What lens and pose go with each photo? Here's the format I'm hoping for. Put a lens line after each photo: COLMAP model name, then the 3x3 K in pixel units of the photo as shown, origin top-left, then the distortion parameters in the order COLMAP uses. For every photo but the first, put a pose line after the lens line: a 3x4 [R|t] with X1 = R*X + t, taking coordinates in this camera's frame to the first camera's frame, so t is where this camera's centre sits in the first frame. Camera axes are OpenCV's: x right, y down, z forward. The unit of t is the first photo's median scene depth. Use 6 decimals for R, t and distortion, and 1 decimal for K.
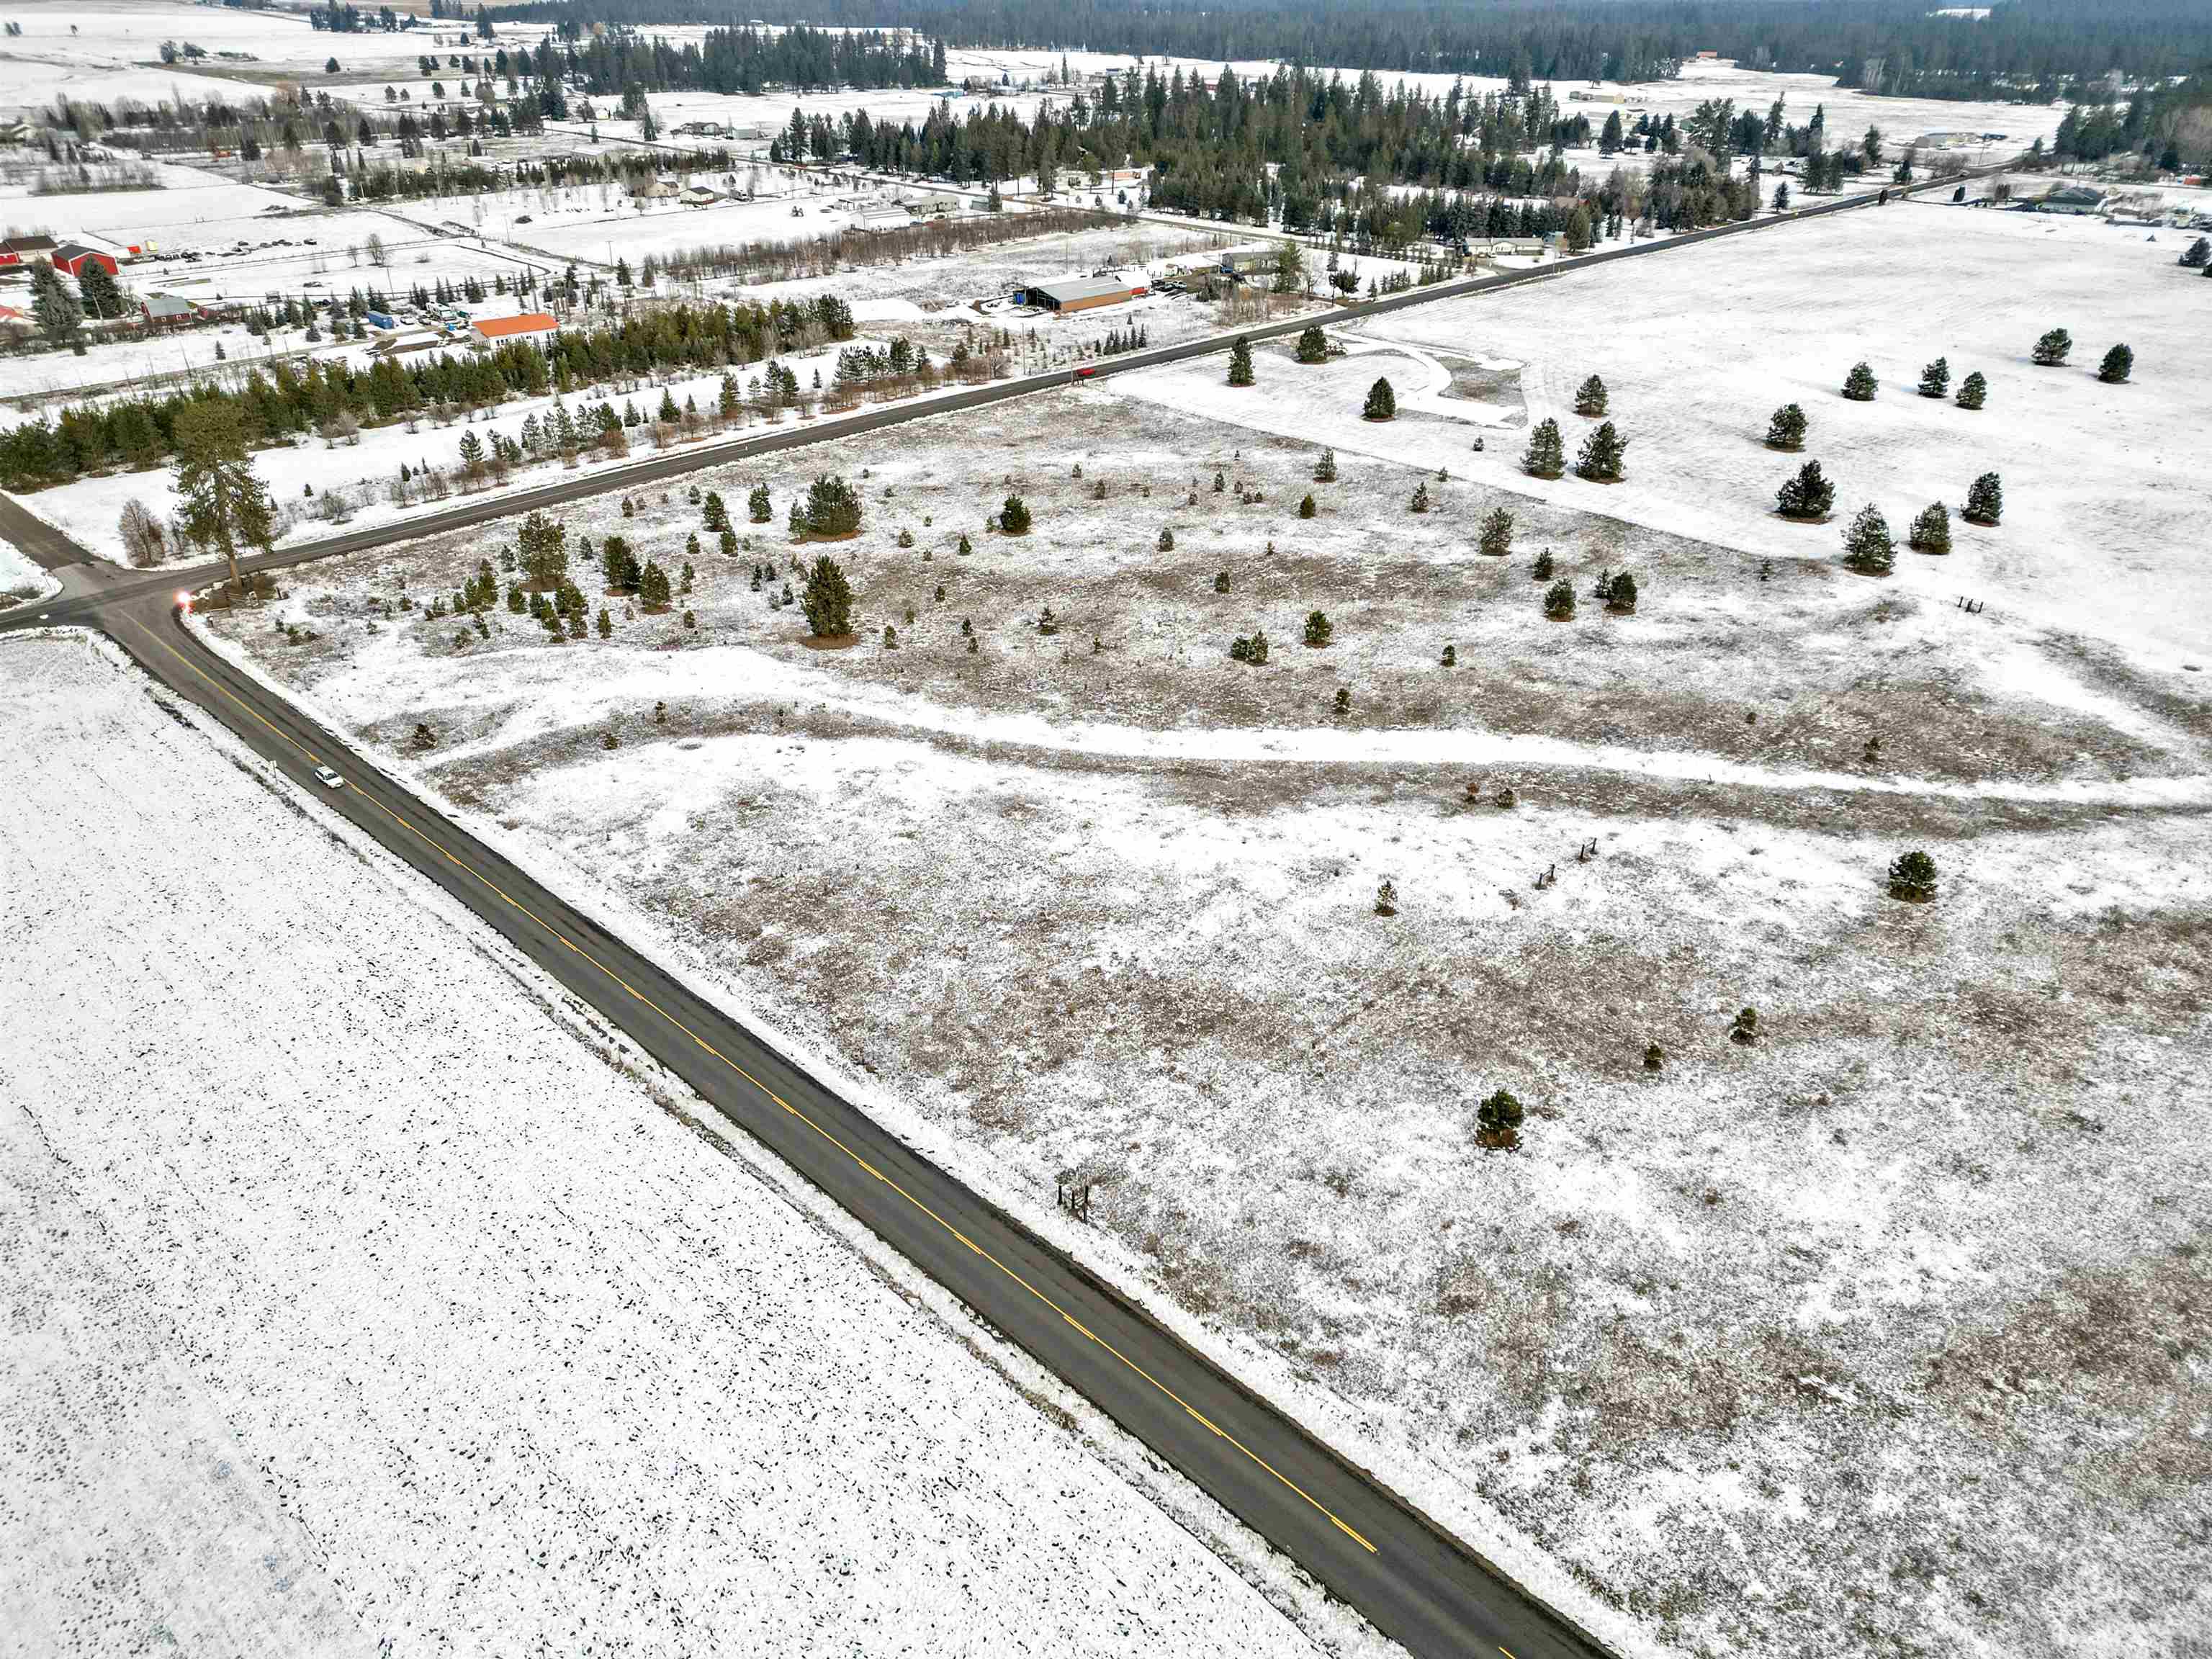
lens RADIAL K [[1529.0, 0, 1105.4], [0, 1529.0, 821.4], [0, 0, 1]] dist [0.093587, -0.090168]
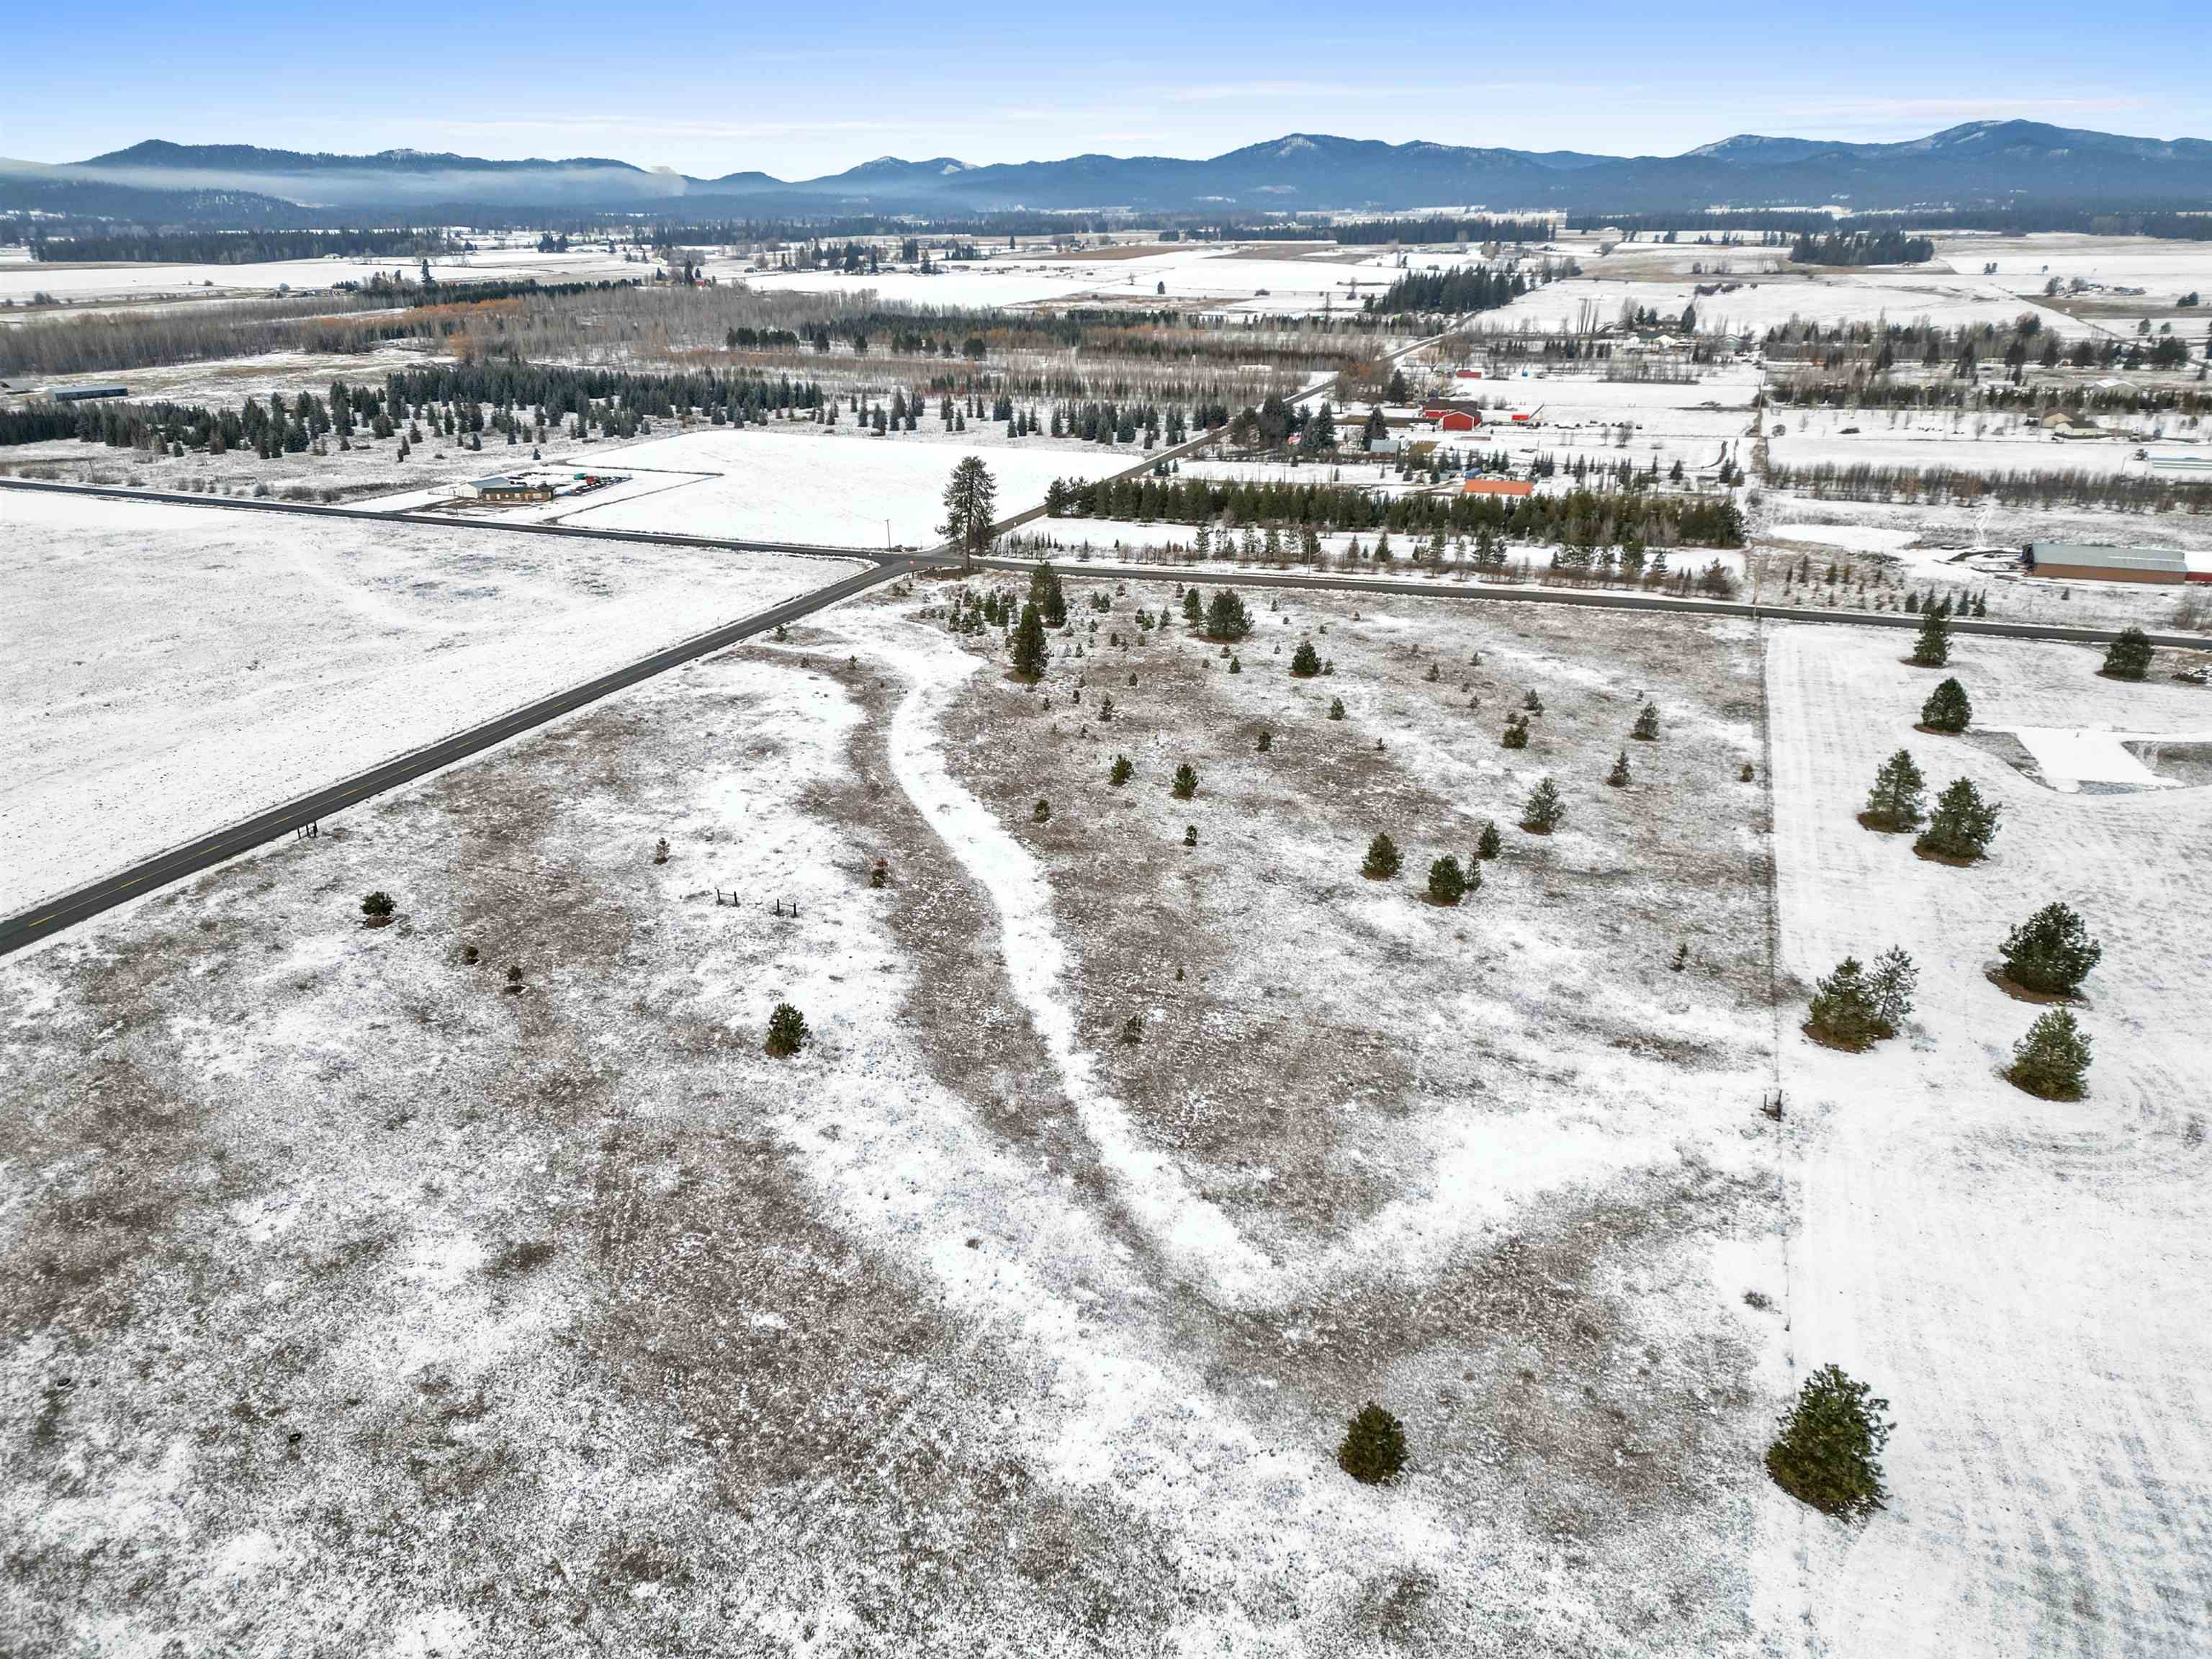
lens RADIAL K [[1529.0, 0, 1105.4], [0, 1529.0, 821.4], [0, 0, 1]] dist [0.093587, -0.090168]
pose [[0.384798, 0.326744, -0.863231, 1.167829], [-0.436953, 0.888292, 0.141452, -0.258247], [0.813021, 0.322761, 0.484585, 0.545436]]
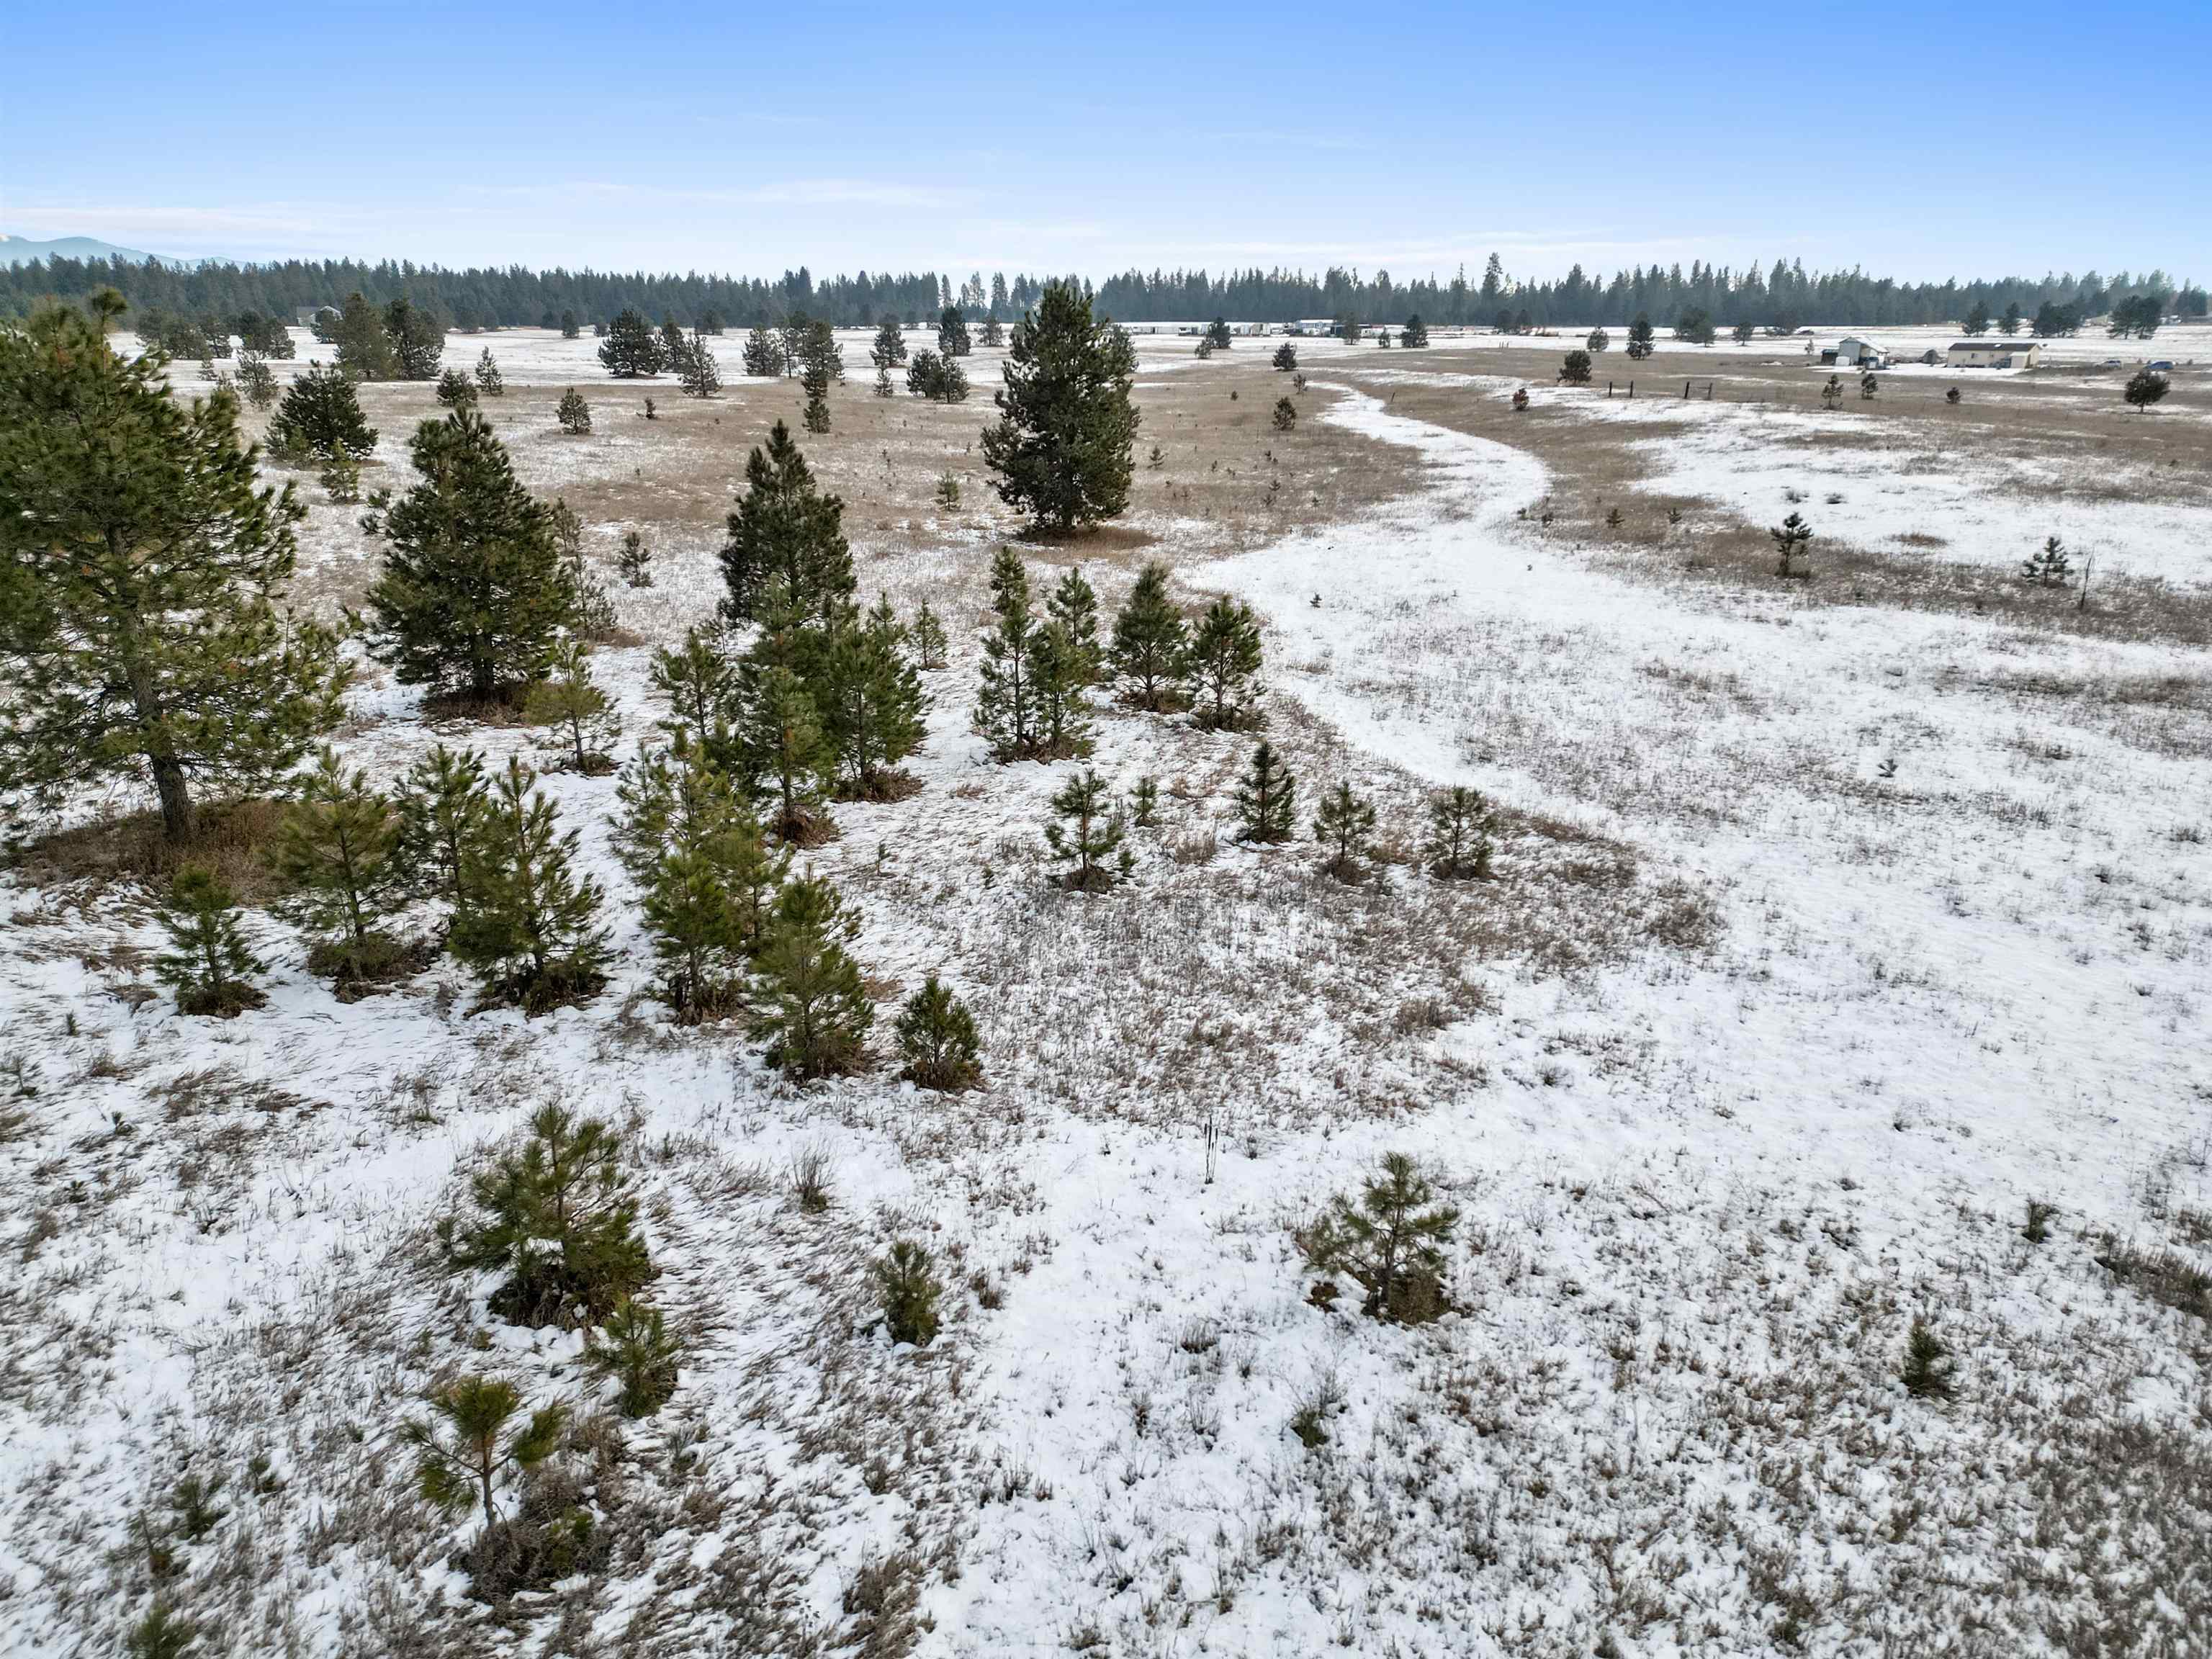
lens RADIAL K [[1529.0, 0, 1105.4], [0, 1529.0, 821.4], [0, 0, 1]] dist [0.093587, -0.090168]
pose [[-0.065229, -0.323750, 0.943891, -0.625028], [0.478666, 0.819823, 0.314274, -0.202478], [-0.875571, 0.472309, 0.101492, 1.152547]]
